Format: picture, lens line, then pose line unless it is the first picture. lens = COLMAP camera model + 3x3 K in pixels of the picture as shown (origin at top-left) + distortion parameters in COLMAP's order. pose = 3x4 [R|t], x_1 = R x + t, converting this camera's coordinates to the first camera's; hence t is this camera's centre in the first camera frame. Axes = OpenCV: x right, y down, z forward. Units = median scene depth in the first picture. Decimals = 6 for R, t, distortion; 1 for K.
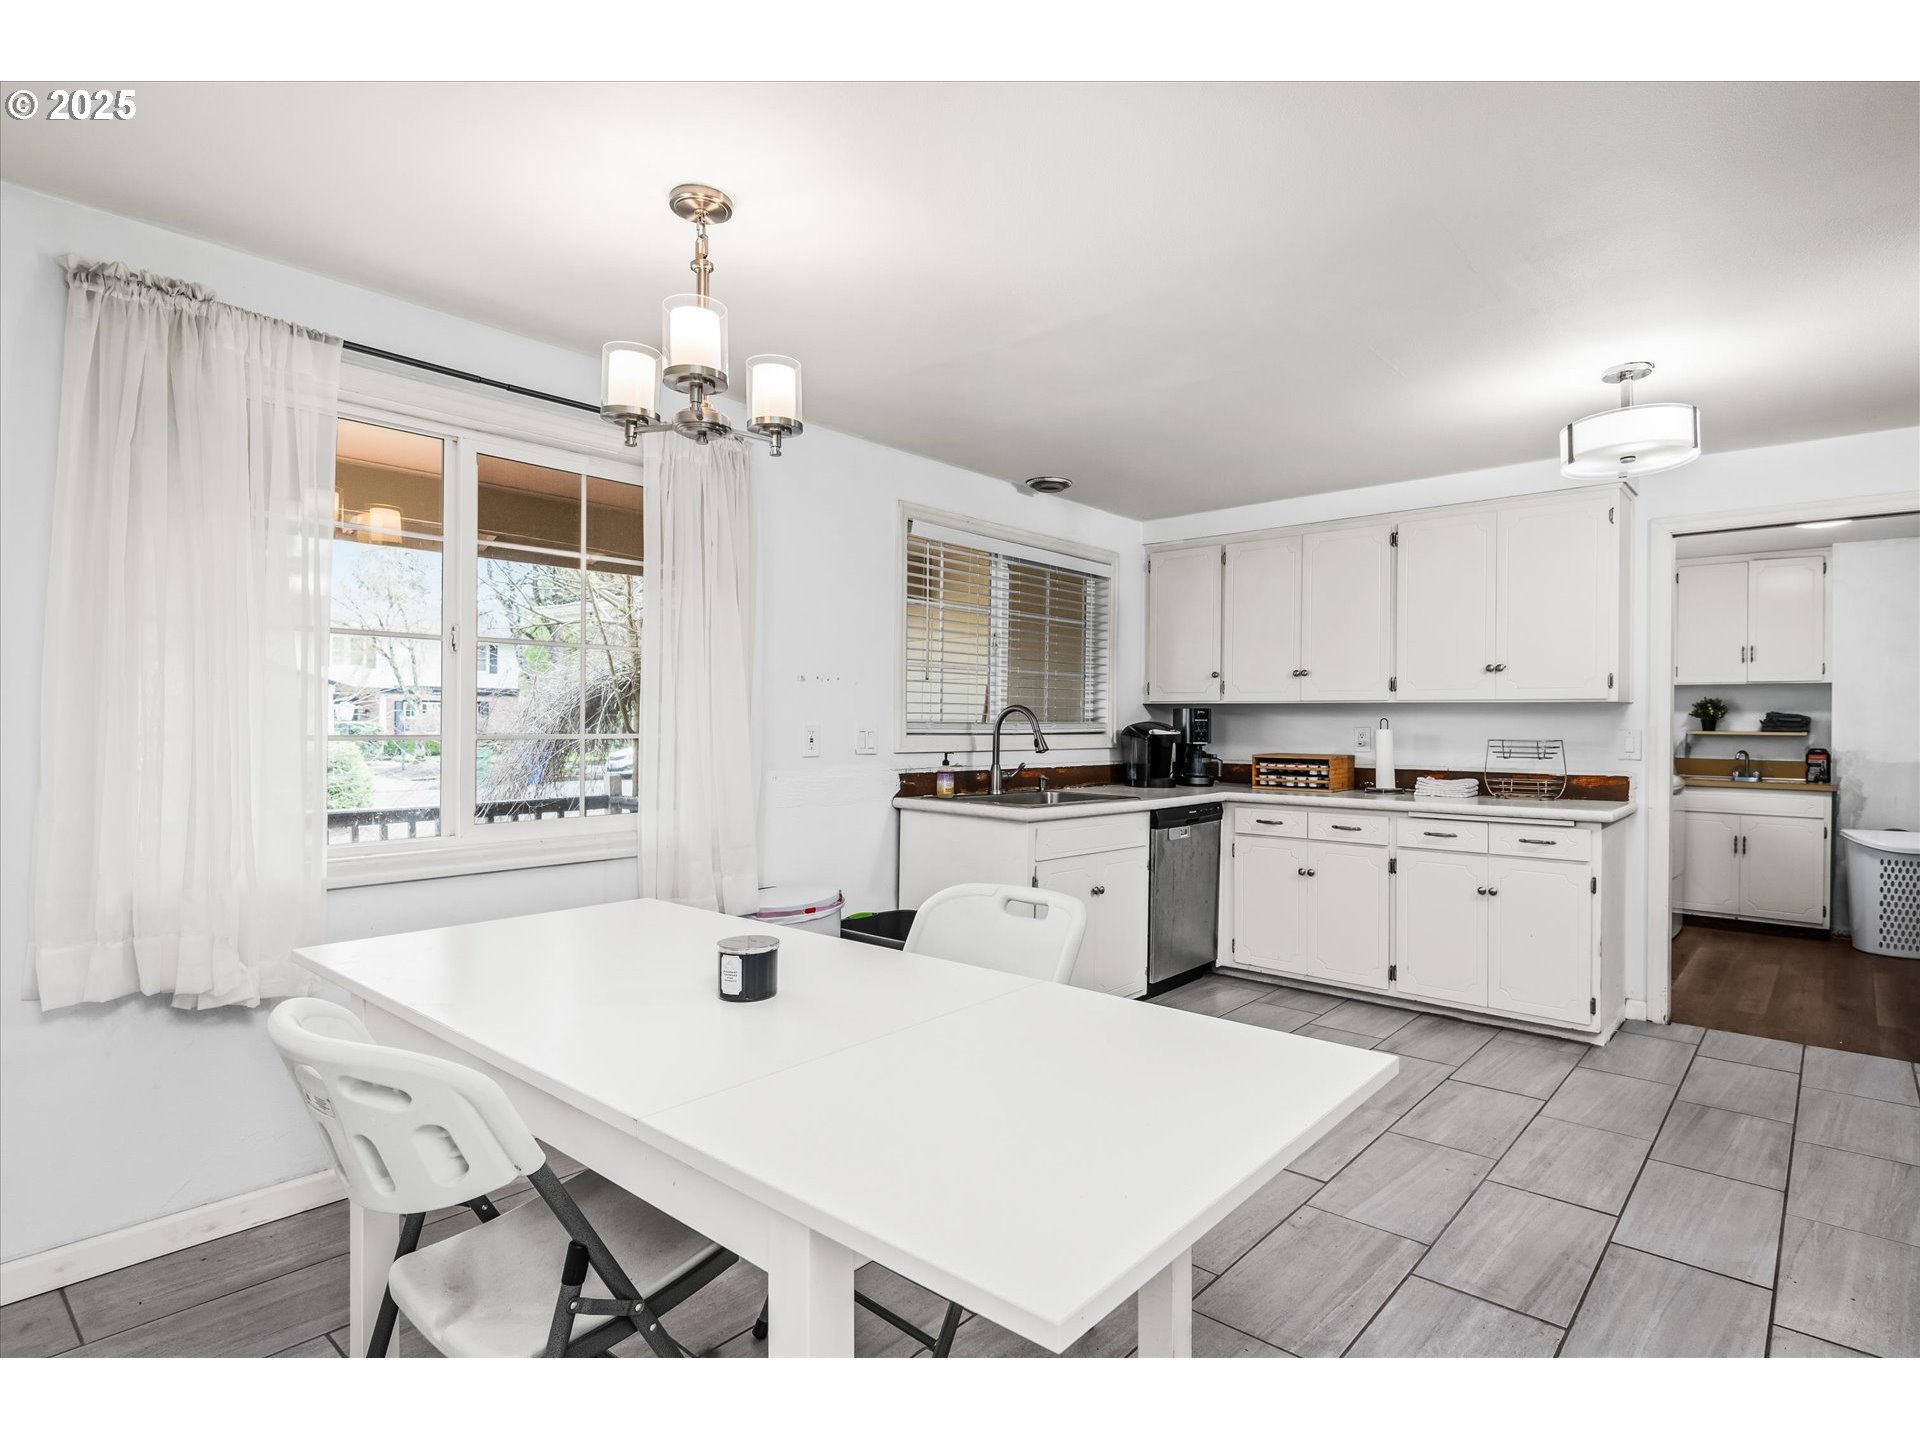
lens RADIAL K [[1005.2, 0, 960.3], [0, 1005.2, 736.6], [0, 0, 1]] dist [-0.005200, -0.001094]
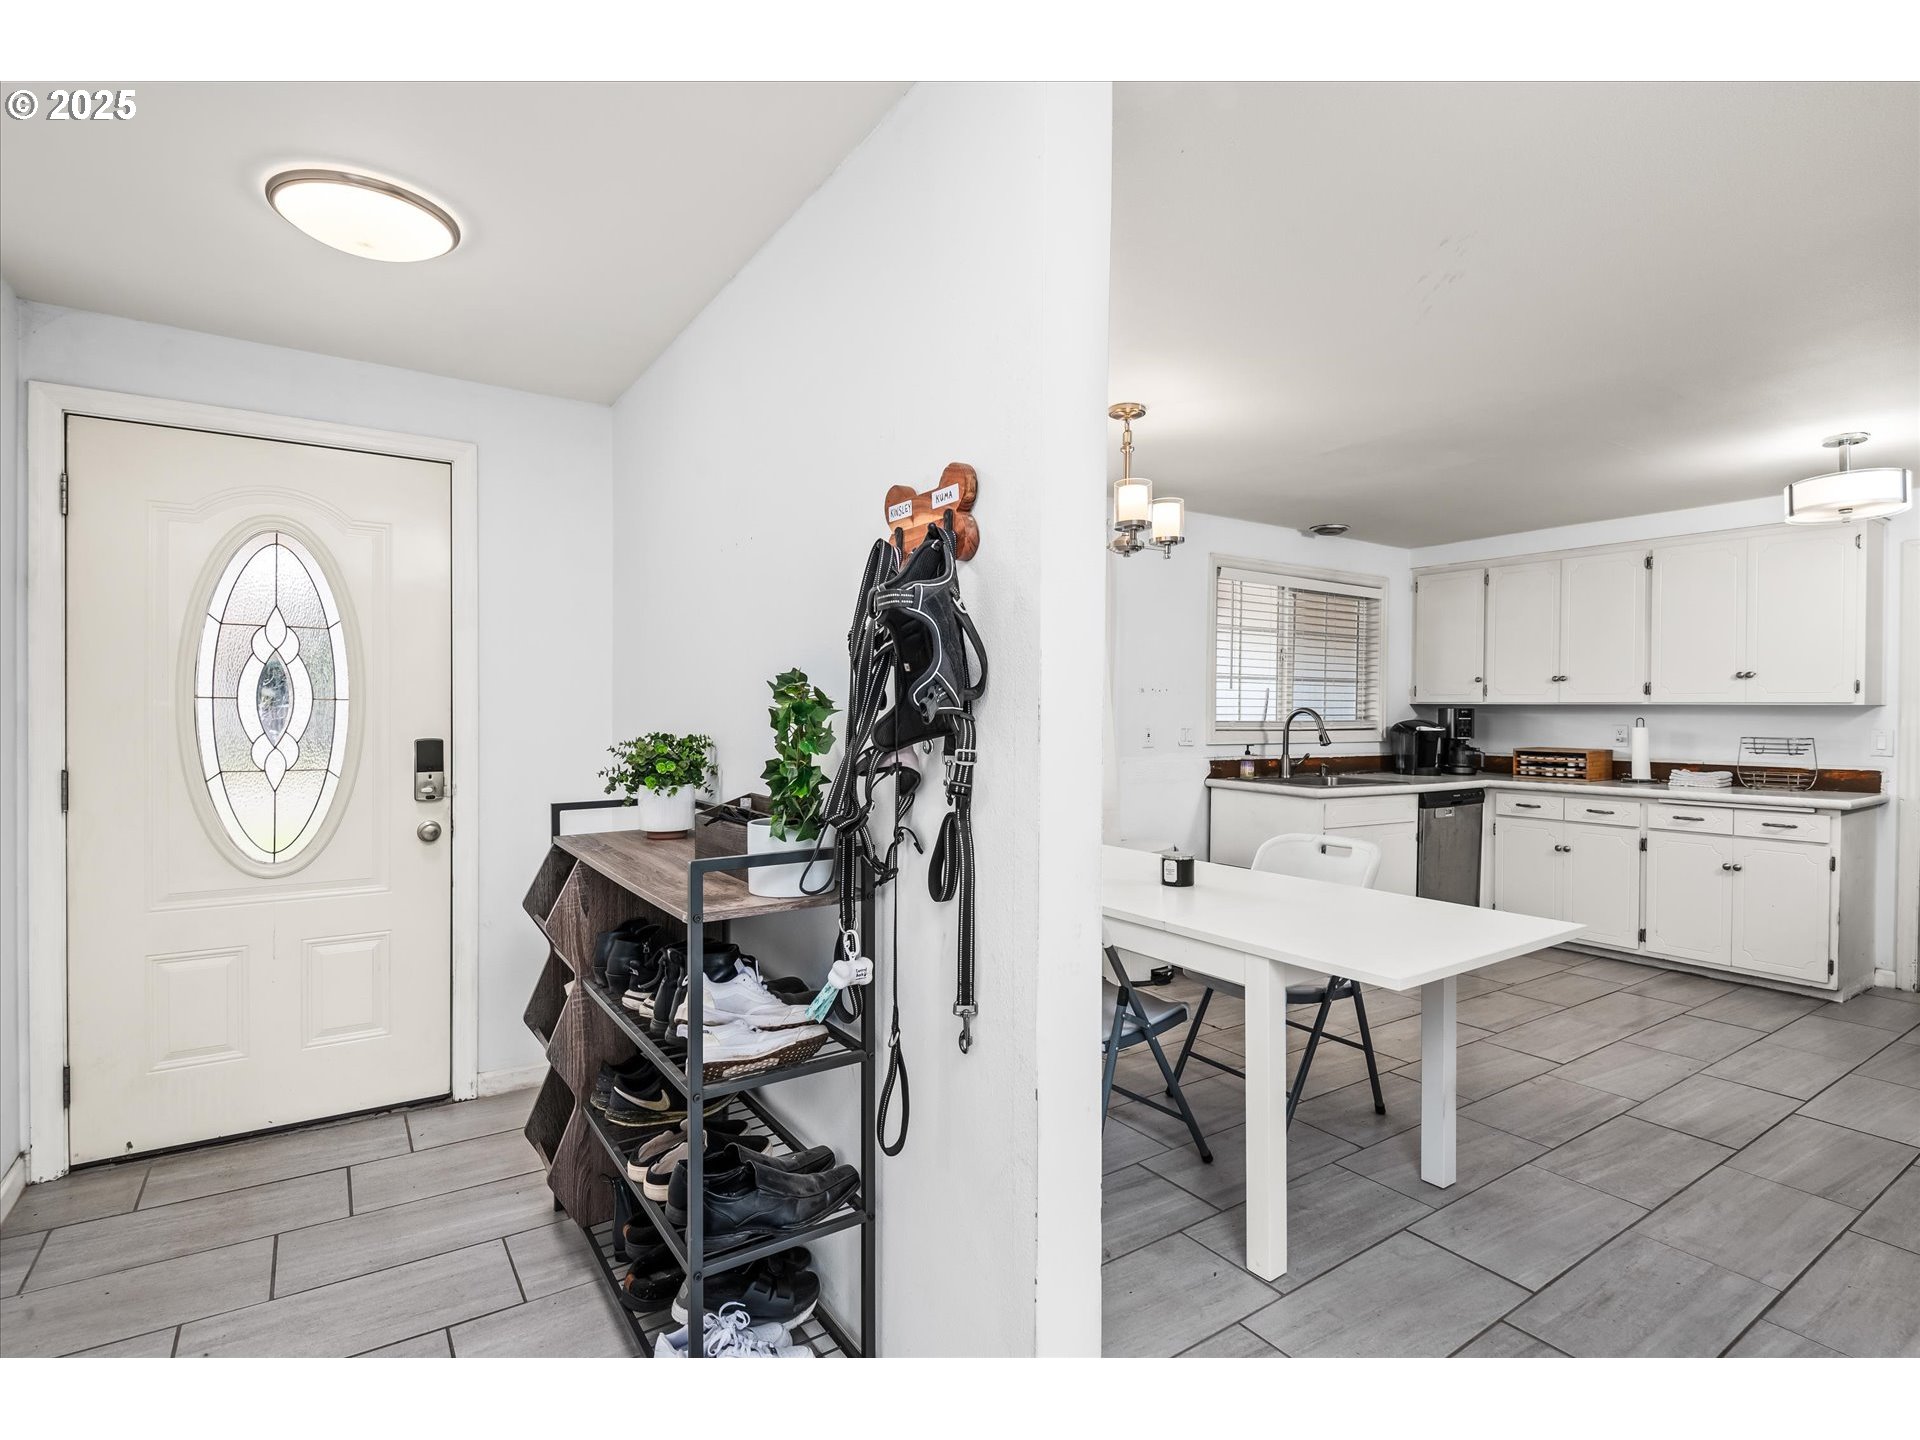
lens RADIAL K [[935.9, 0, 942.7], [0, 935.9, 724.5], [0, 0, 1]] dist [-0.017551, -0.003106]
pose [[0.961861, 0.002684, -0.273525, -0.068547], [-0.003316, 0.999993, -0.001847, -0.007614], [0.273518, 0.002684, 0.961863, -0.293648]]
